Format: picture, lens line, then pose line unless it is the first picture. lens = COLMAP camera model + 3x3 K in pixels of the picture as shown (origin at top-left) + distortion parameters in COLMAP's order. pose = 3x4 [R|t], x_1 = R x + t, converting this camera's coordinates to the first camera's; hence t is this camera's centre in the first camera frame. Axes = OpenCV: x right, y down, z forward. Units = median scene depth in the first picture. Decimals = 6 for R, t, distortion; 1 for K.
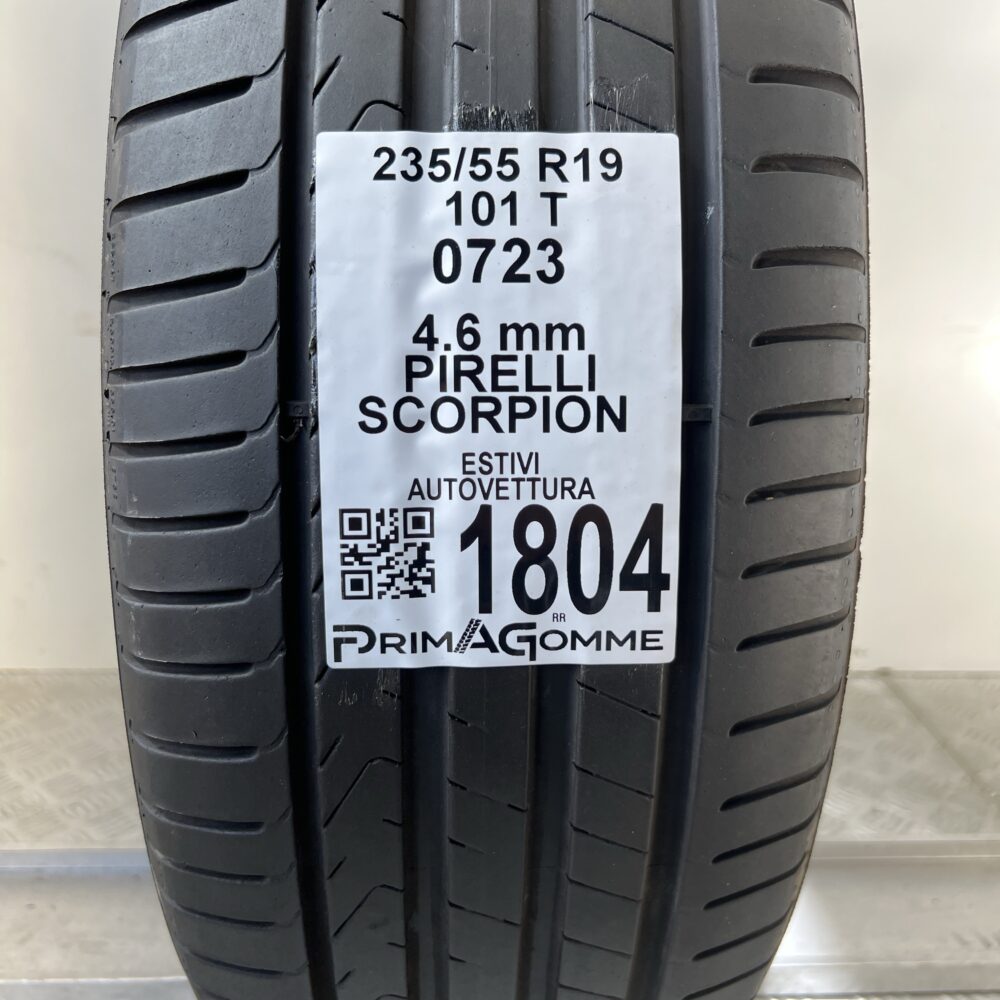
lens RADIAL K [[1008.1, 0, 500.0], [0, 1008.1, 500.0], [0, 0, 1]] dist [0.001445, -0.000163]
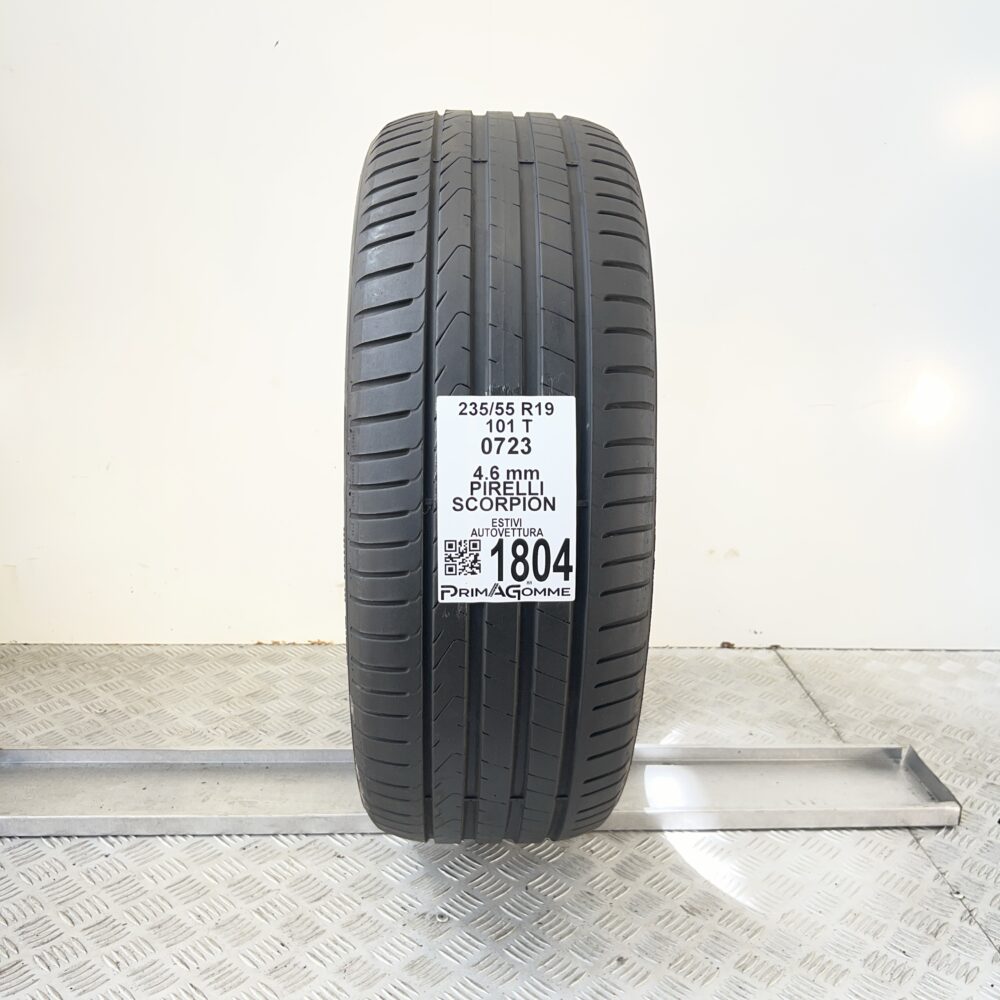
lens RADIAL K [[1008.1, 0, 500.0], [0, 1008.1, 500.0], [0, 0, 1]] dist [0.001445, -0.000163]
pose [[0.999981, 0.003096, 0.005304, -0.030642], [-0.003041, 0.999943, -0.010277, -0.067933], [-0.005335, 0.010260, 0.999933, -1.590123]]
